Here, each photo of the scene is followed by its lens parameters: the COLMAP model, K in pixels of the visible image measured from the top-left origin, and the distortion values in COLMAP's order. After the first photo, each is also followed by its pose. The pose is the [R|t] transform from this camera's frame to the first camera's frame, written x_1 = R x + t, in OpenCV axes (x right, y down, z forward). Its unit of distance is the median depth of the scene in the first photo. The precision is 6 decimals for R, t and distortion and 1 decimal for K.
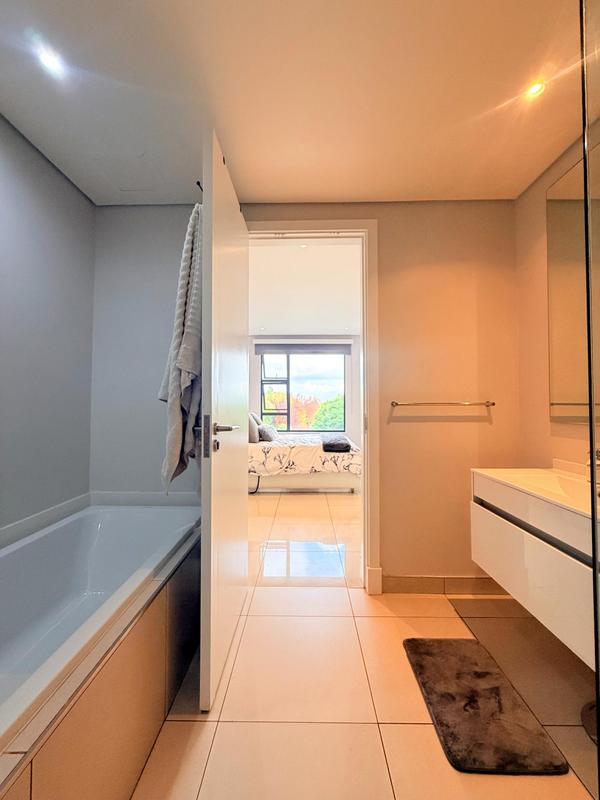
lens RADIAL K [[318.0, 0, 300.6], [0, 318.0, 397.4], [0, 0, 1]] dist [-0.002447, 0.000784]
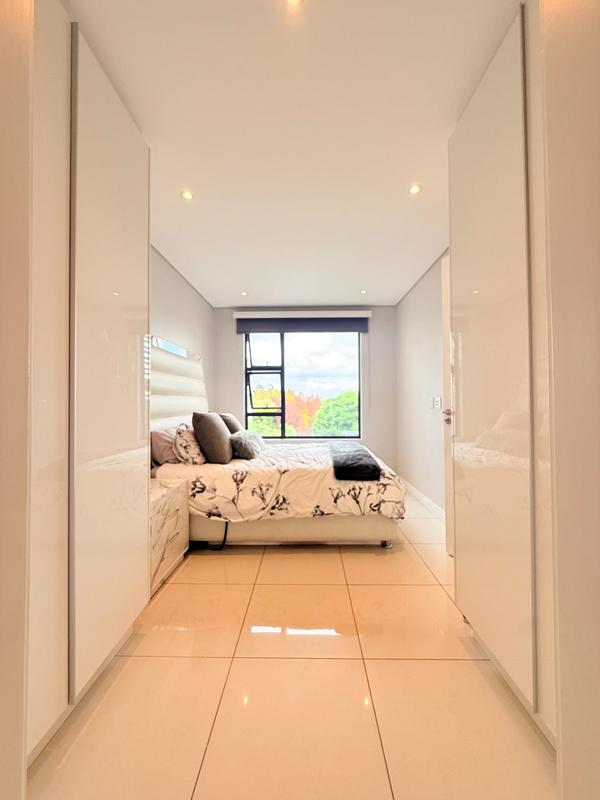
lens RADIAL K [[318.0, 0, 300.6], [0, 318.0, 397.4], [0, 0, 1]] dist [-0.002447, 0.000784]
pose [[0.999959, -0.005651, -0.007118, 0.010833], [0.005698, 0.999962, 0.006592, 0.012213], [0.007080, -0.006633, 0.999953, 0.369890]]
